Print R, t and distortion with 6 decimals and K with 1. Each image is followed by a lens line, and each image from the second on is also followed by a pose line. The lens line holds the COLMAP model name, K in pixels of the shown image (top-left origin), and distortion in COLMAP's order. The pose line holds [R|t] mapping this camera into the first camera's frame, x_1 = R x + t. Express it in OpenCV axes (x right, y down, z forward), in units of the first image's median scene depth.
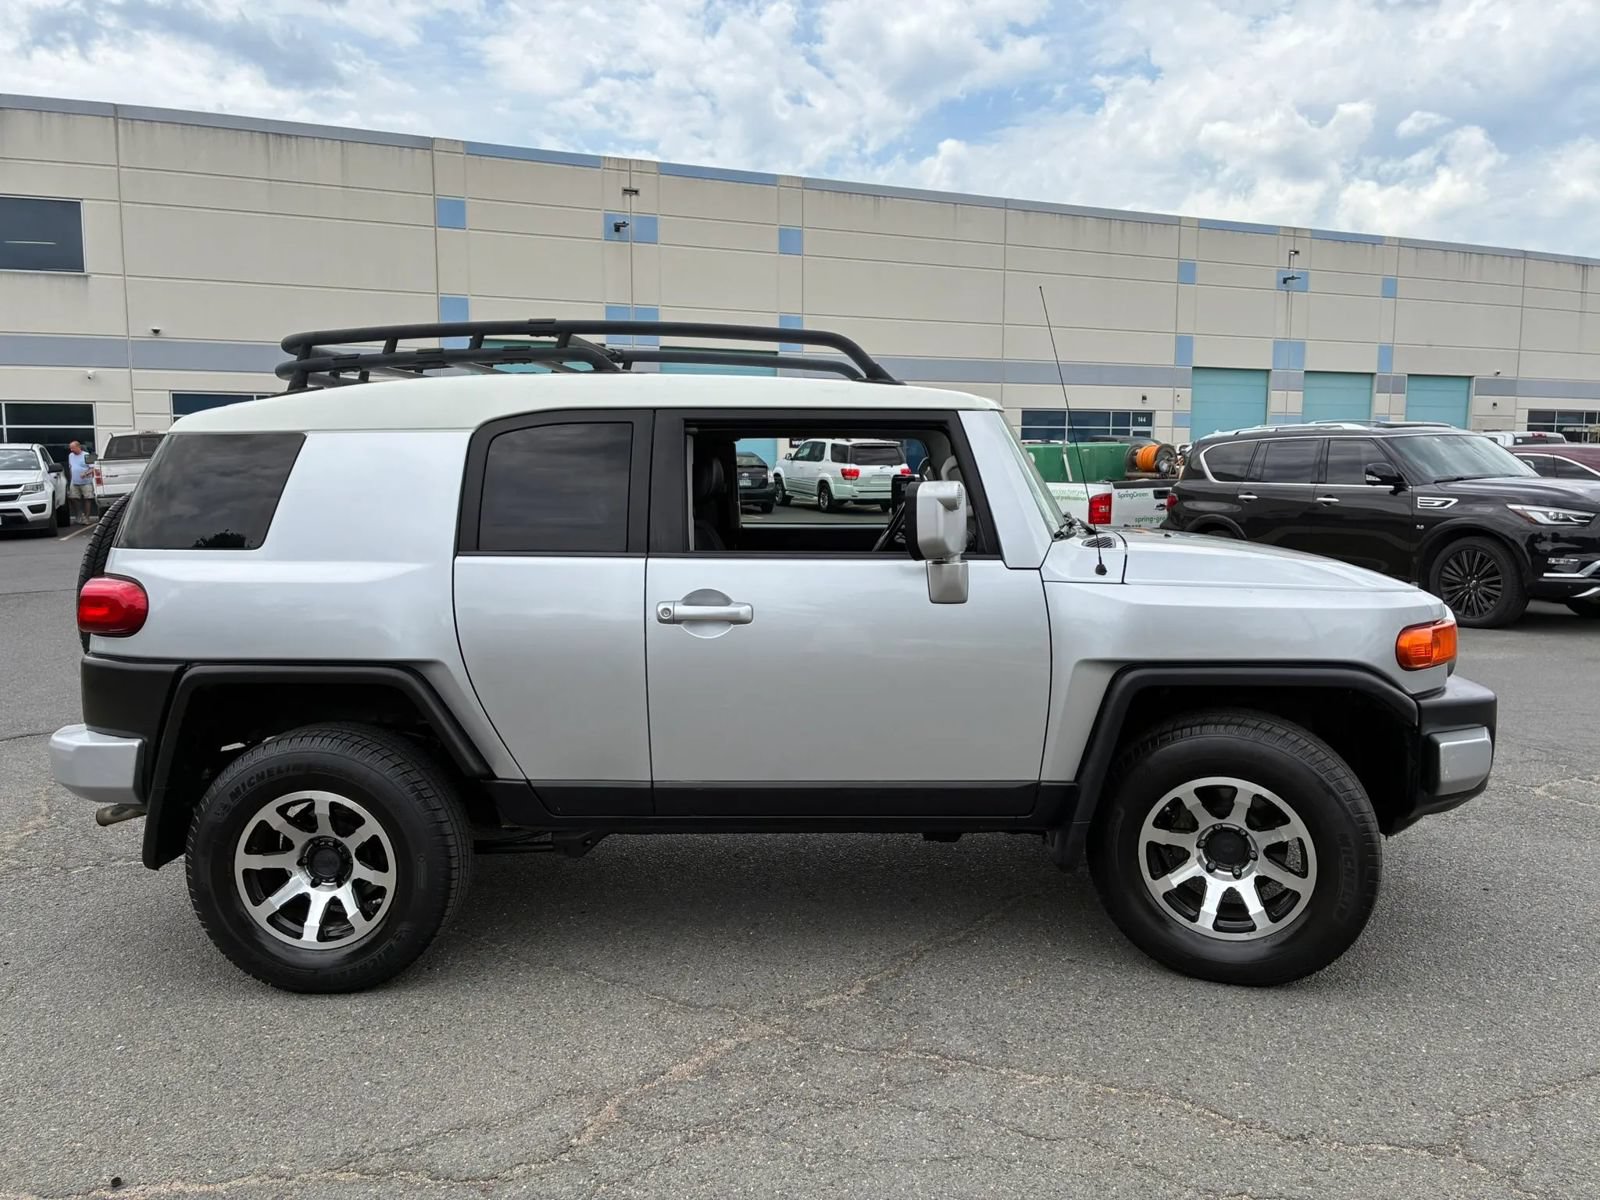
lens RADIAL K [[1207.1, 0, 800.0], [0, 1207.1, 591.6], [0, 0, 1]] dist [0.063215, -0.084291]
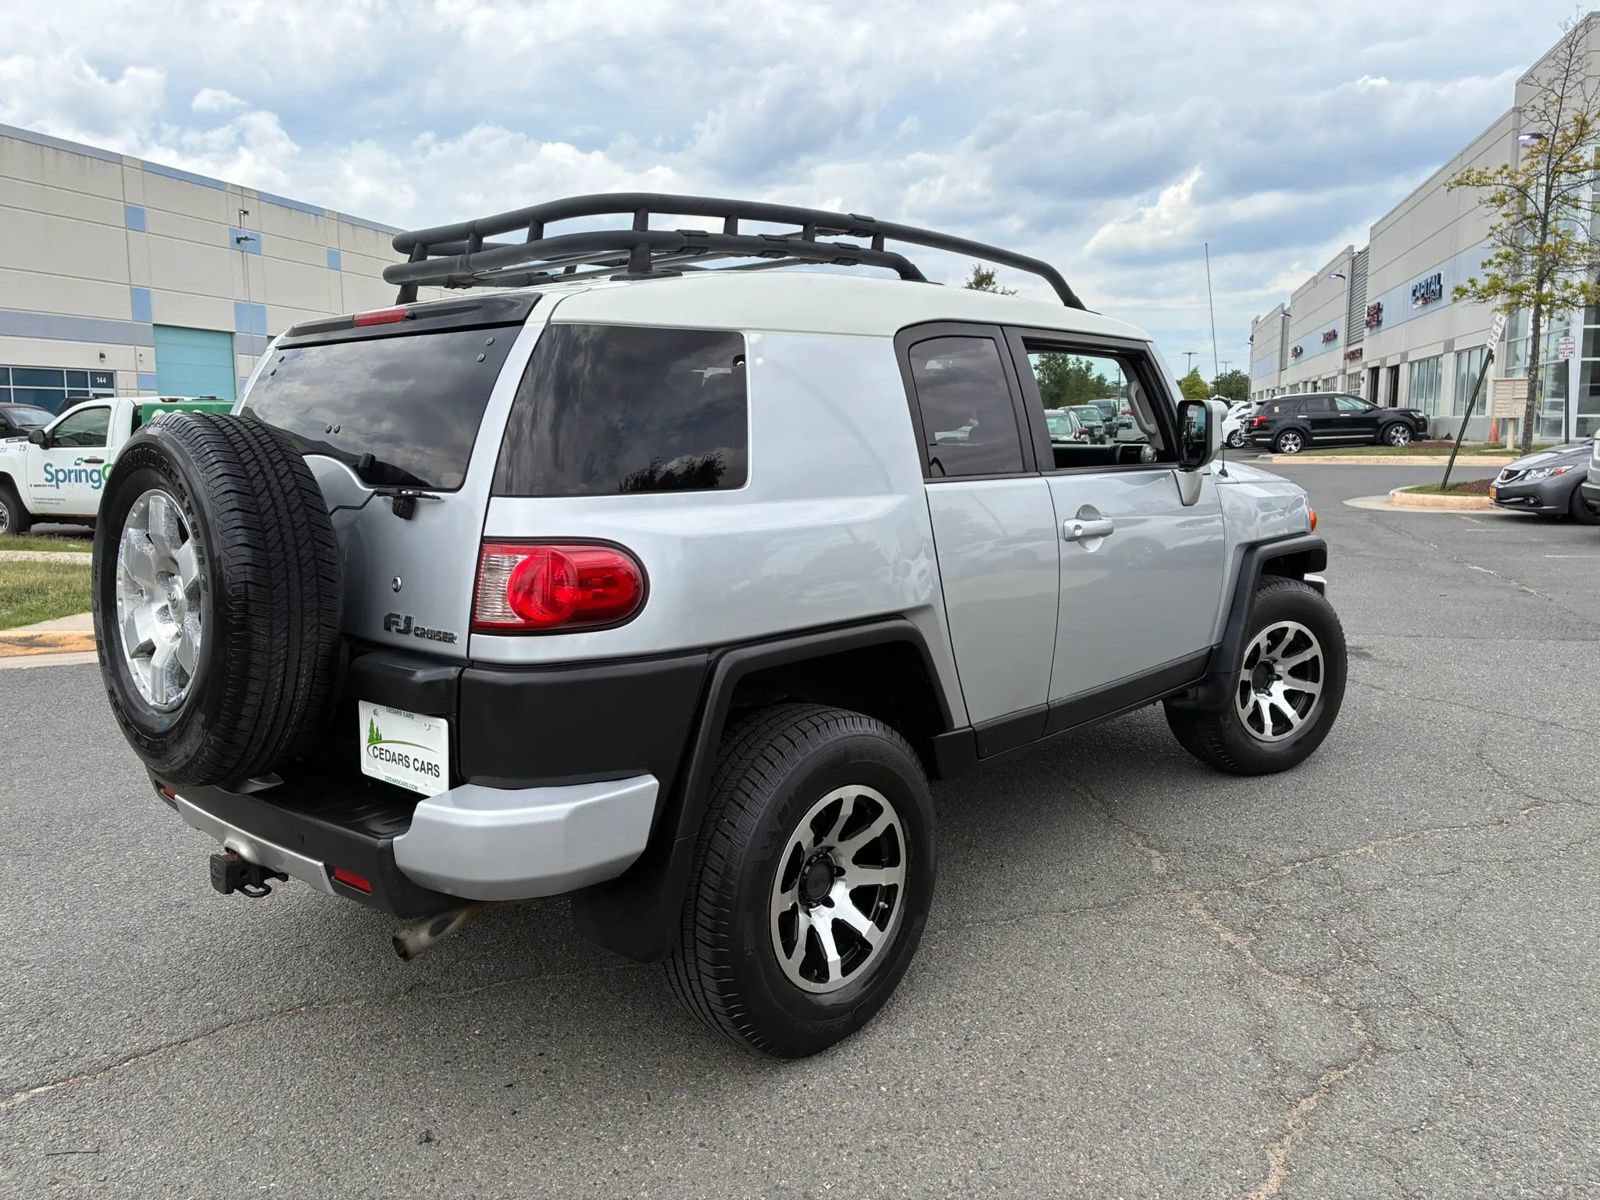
lens RADIAL K [[1207.1, 0, 800.0], [0, 1207.1, 591.6], [0, 0, 1]] dist [0.063215, -0.084291]
pose [[0.642224, -0.106441, 0.759090, -0.986261], [0.088510, 0.993985, 0.064495, -0.016191], [-0.761389, 0.025766, 0.647783, 0.502198]]
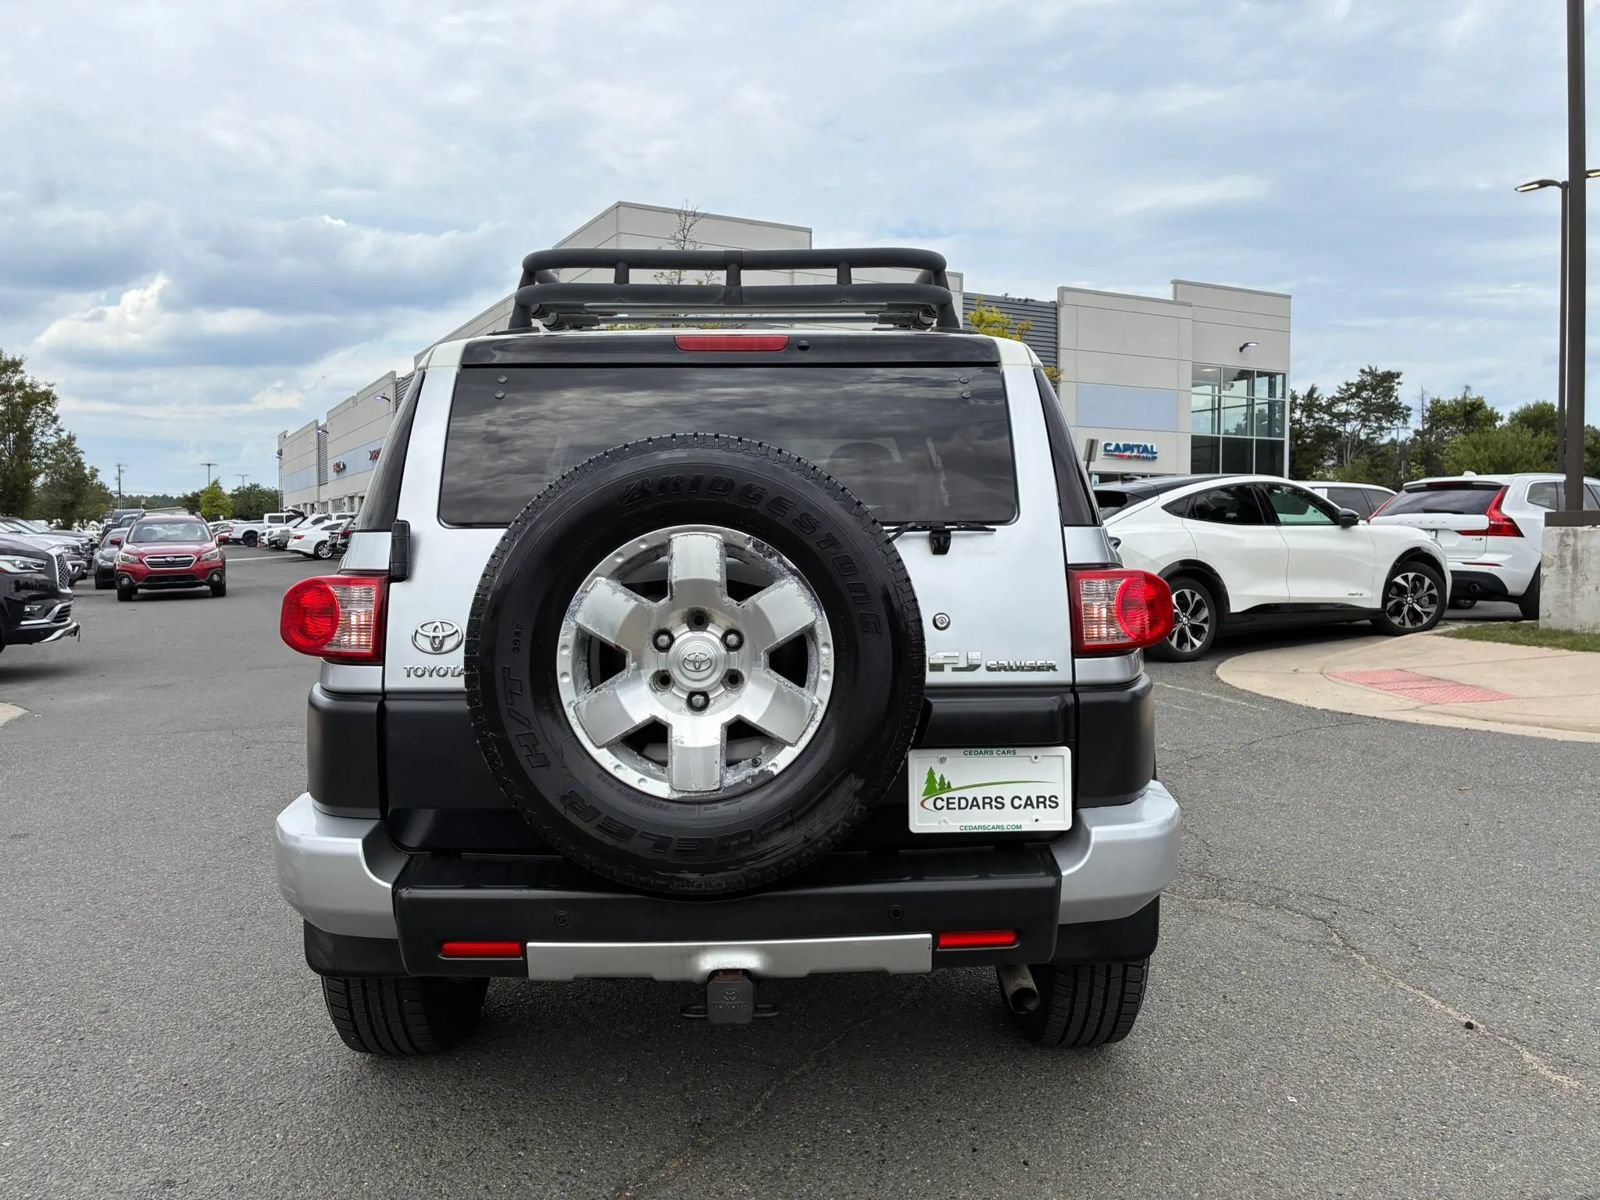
lens RADIAL K [[1207.1, 0, 800.0], [0, 1207.1, 591.6], [0, 0, 1]] dist [0.063215, -0.084291]
pose [[-0.075622, -0.044290, 0.996152, -1.255509], [0.112700, 0.992232, 0.052672, -0.055736], [-0.990747, 0.116250, -0.070043, 1.251456]]
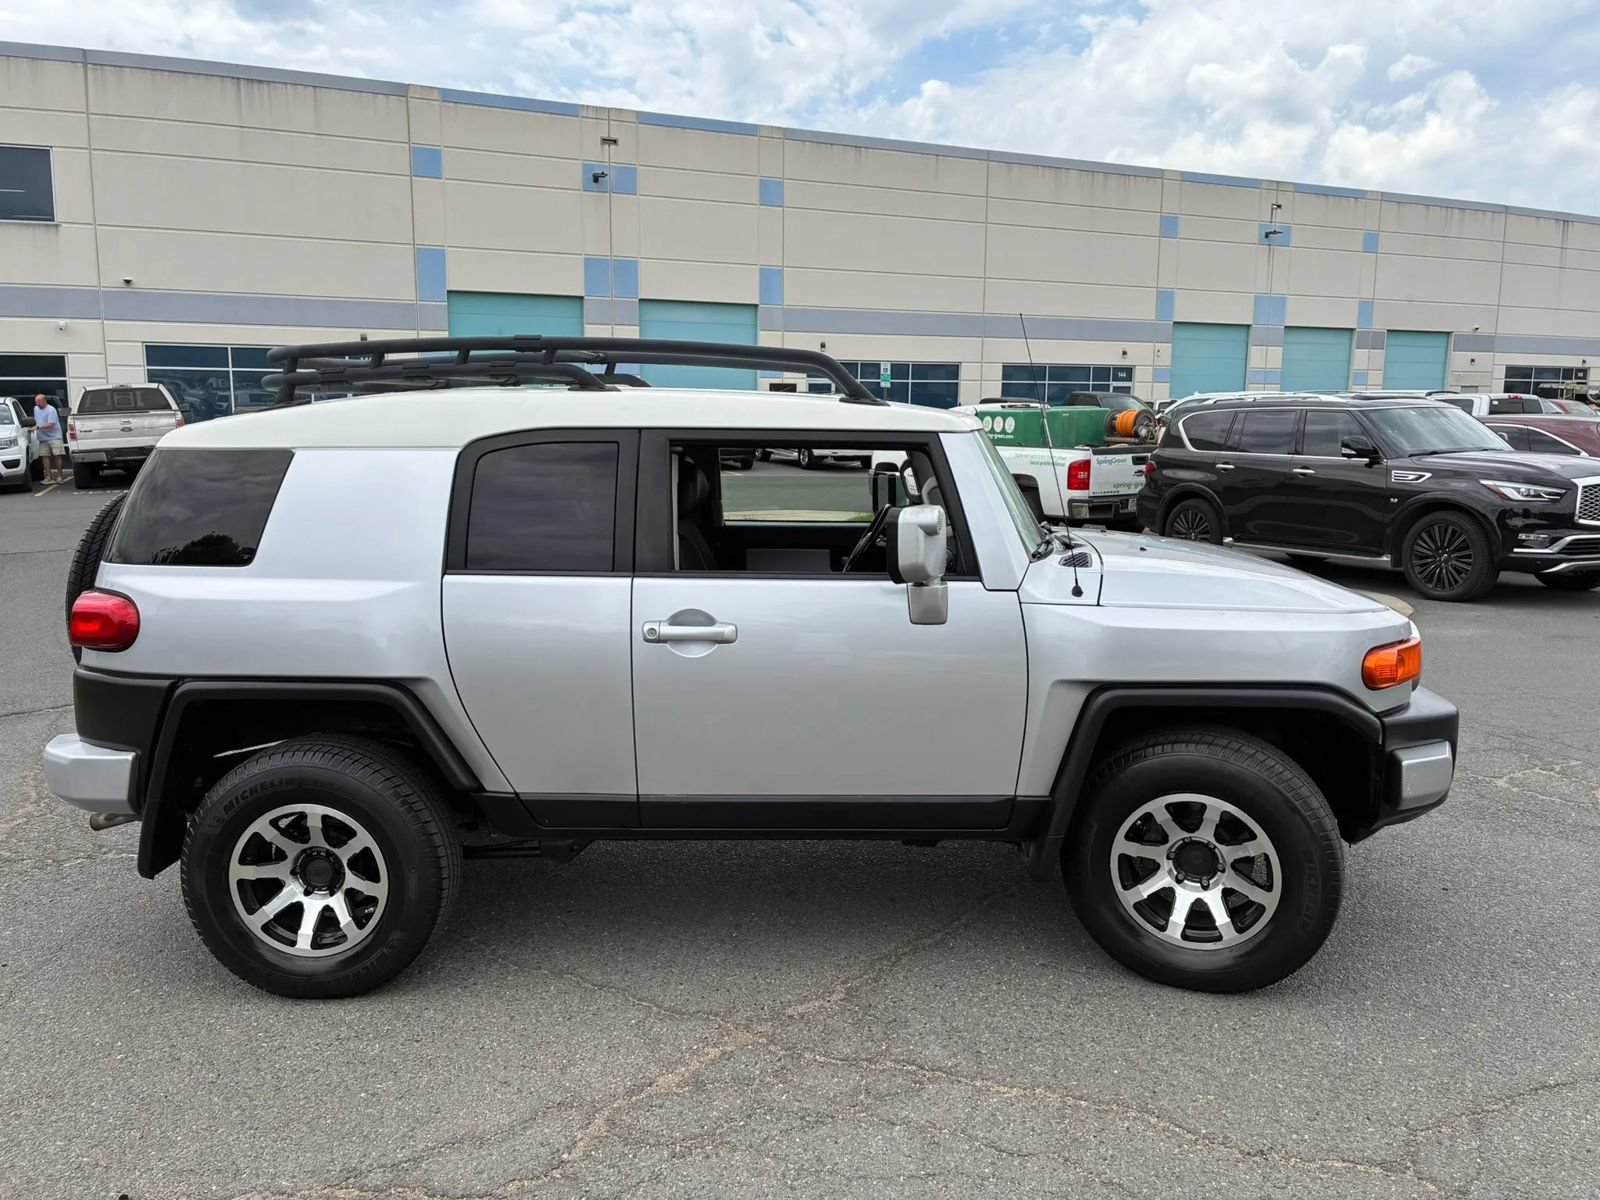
lens RADIAL K [[1206.2, 0, 794.6], [0, 1206.2, 583.6], [0, 0, 1]] dist [0.064317, -0.085137]
pose [[0.999915, 0.002880, 0.012708, -0.003337], [-0.003337, 0.999343, 0.036086, -0.058685], [-0.012596, -0.036125, 0.999268, -0.018113]]
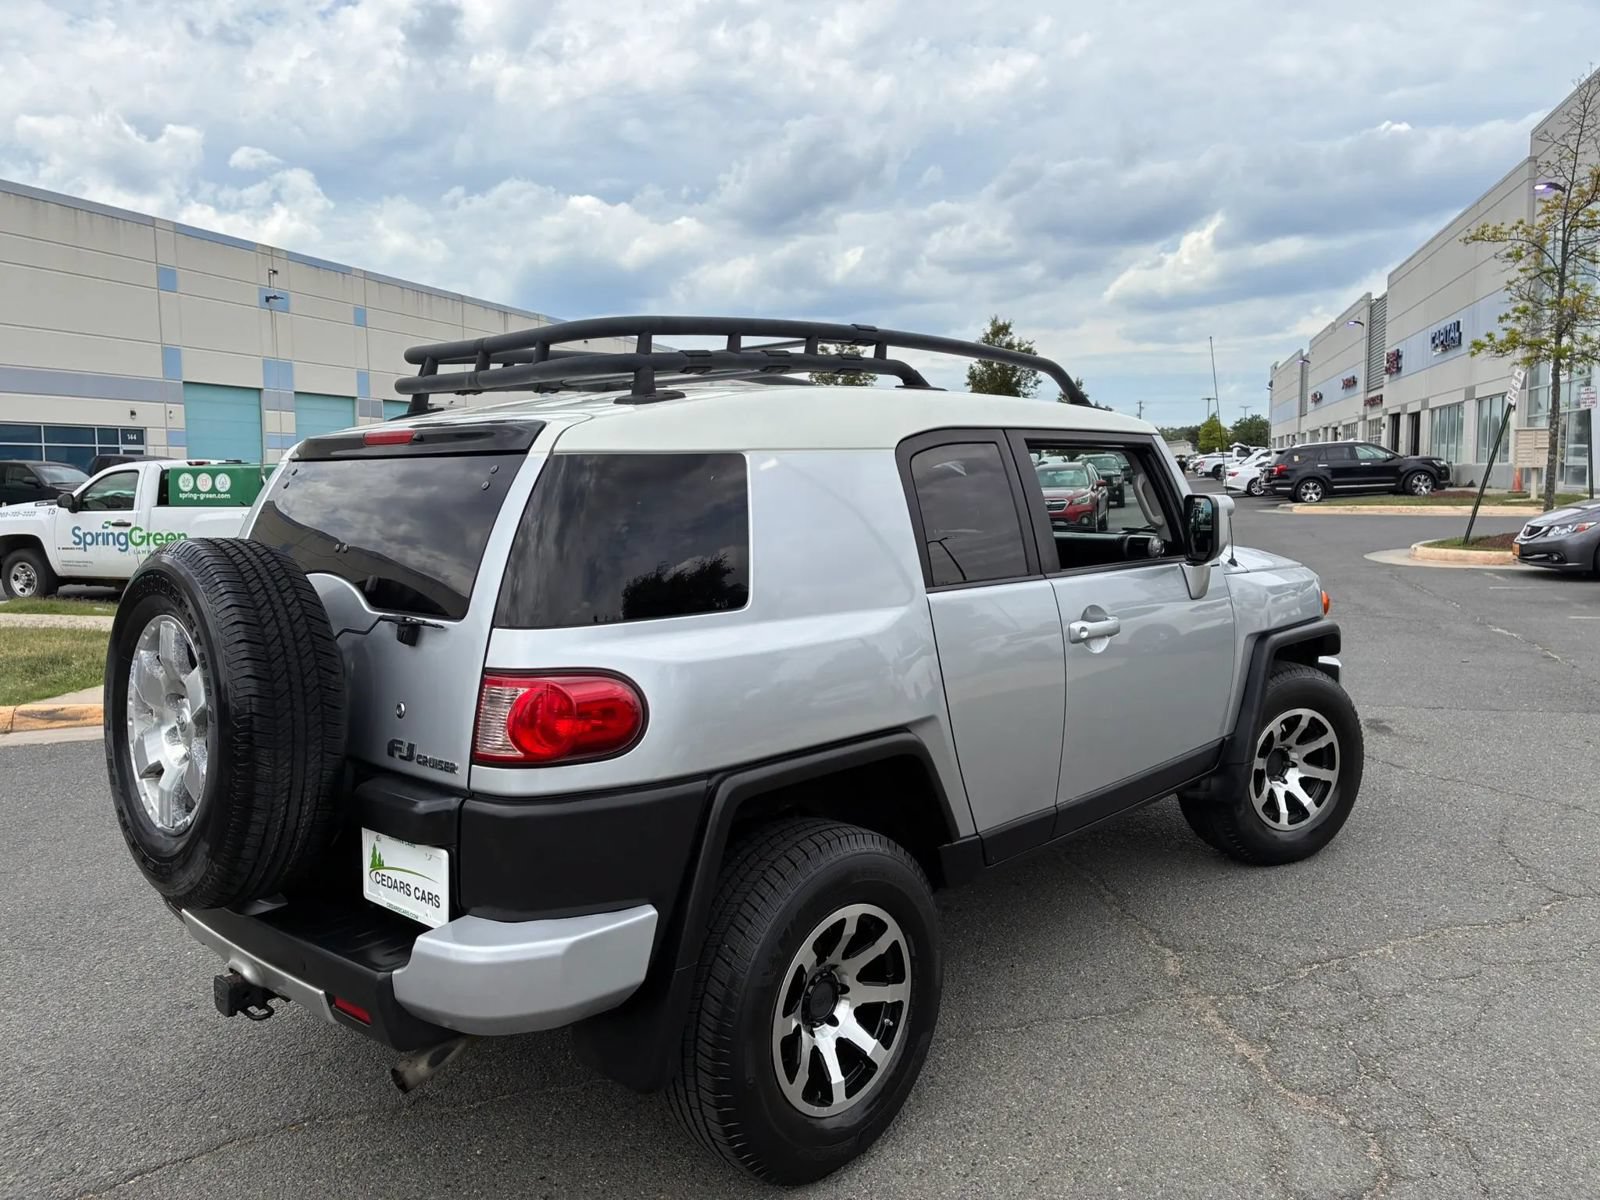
lens RADIAL K [[1204.1, 0, 795.1], [0, 1204.1, 591.1], [0, 0, 1]] dist [0.078137, -0.107152]
pose [[0.657420, -0.080130, 0.749252, -0.976339], [0.092926, 0.995361, 0.024914, -0.060882], [-0.747773, 0.053246, 0.661816, 0.489890]]
